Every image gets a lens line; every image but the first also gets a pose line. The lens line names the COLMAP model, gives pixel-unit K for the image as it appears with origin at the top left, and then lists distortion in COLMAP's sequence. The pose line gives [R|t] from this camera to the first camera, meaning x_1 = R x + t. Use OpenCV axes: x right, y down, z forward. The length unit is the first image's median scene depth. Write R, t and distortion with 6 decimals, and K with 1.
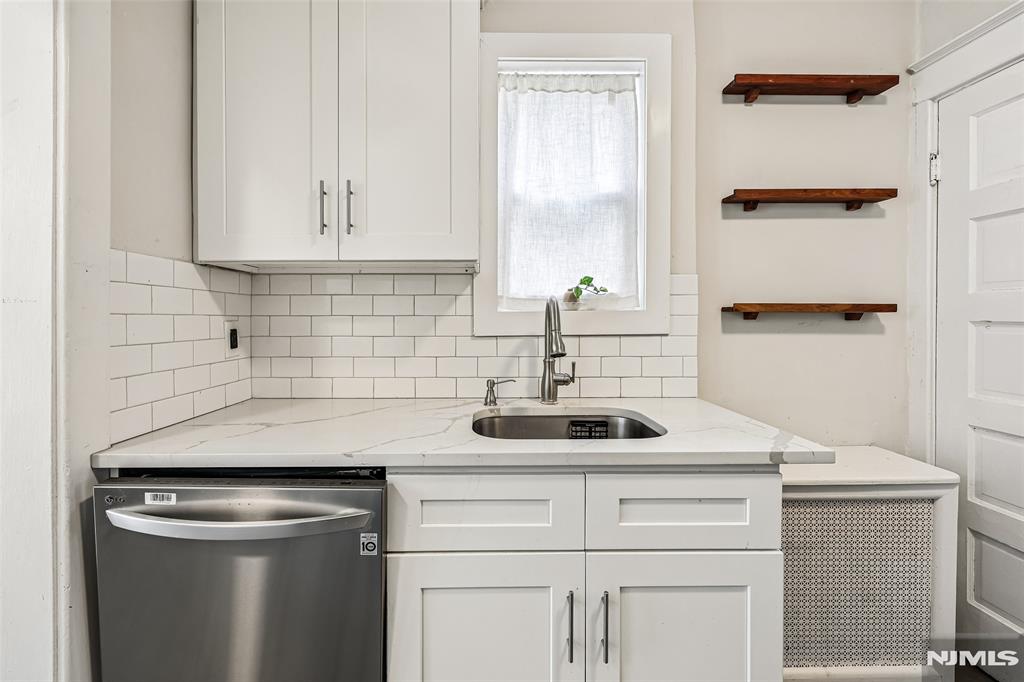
lens RADIAL K [[431.0, 0, 500.6], [0, 431.0, 321.9], [0, 0, 1]] dist [-0.001904, 0.001500]
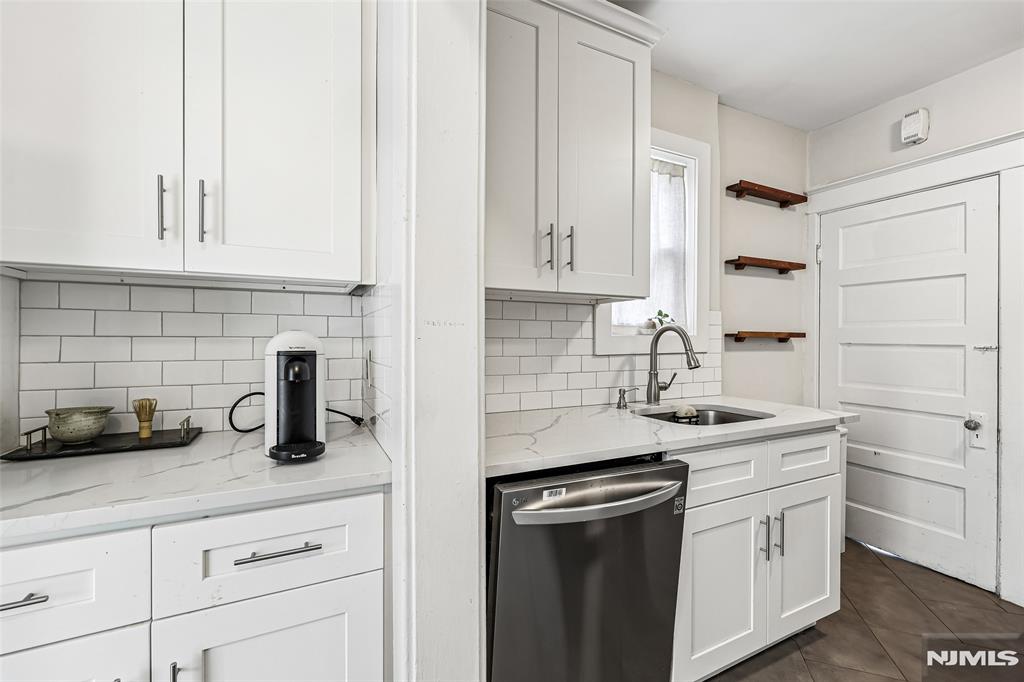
lens RADIAL K [[431.0, 0, 500.8], [0, 431.0, 340.8], [0, 0, 1]] dist [-0.001904, 0.001500]
pose [[0.902824, 0.002410, 0.430003, -0.850138], [0.000417, 0.999979, -0.006481, -0.000356], [-0.430010, 0.006031, 0.902804, -0.000321]]
